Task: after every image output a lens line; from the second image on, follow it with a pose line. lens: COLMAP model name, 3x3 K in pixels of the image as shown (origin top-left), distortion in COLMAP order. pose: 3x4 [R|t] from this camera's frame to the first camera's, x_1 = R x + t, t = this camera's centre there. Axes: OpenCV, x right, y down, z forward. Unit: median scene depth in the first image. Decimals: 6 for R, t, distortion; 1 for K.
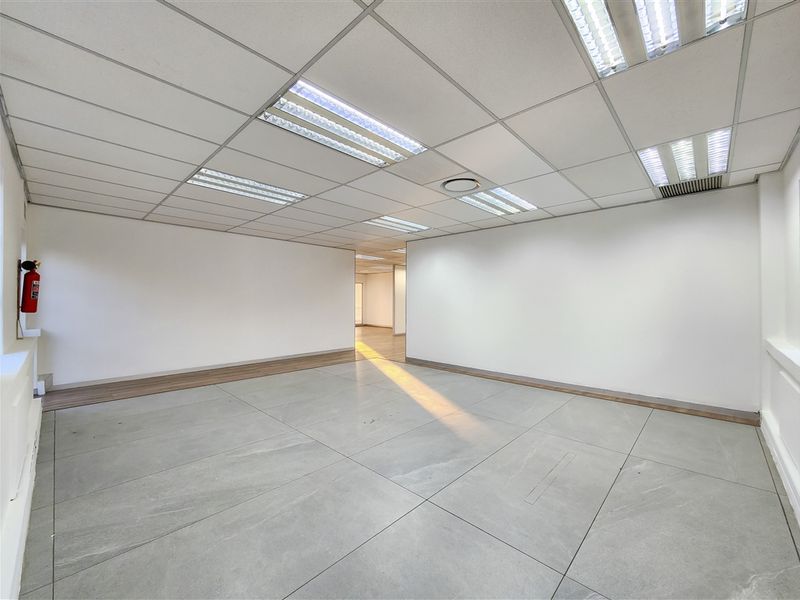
lens RADIAL K [[328.3, 0, 401.3], [0, 328.3, 297.8], [0, 0, 1]] dist [-0.000941, -0.000325]
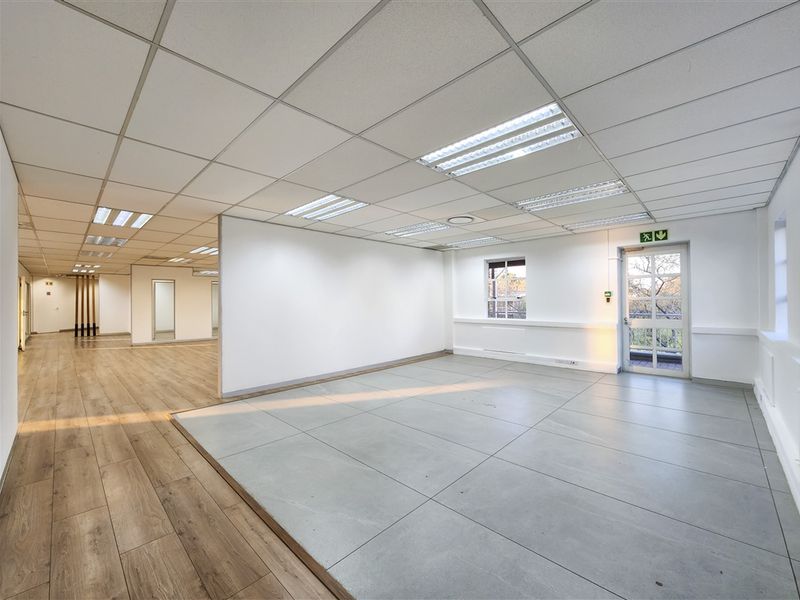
lens RADIAL K [[328.3, 0, 401.3], [0, 328.3, 297.8], [0, 0, 1]] dist [-0.000941, -0.000325]
pose [[0.001914, 0.005817, 0.999981, -1.212803], [0.003516, 0.999977, -0.005823, -0.005950], [-0.999992, 0.003527, 0.001893, 1.252359]]
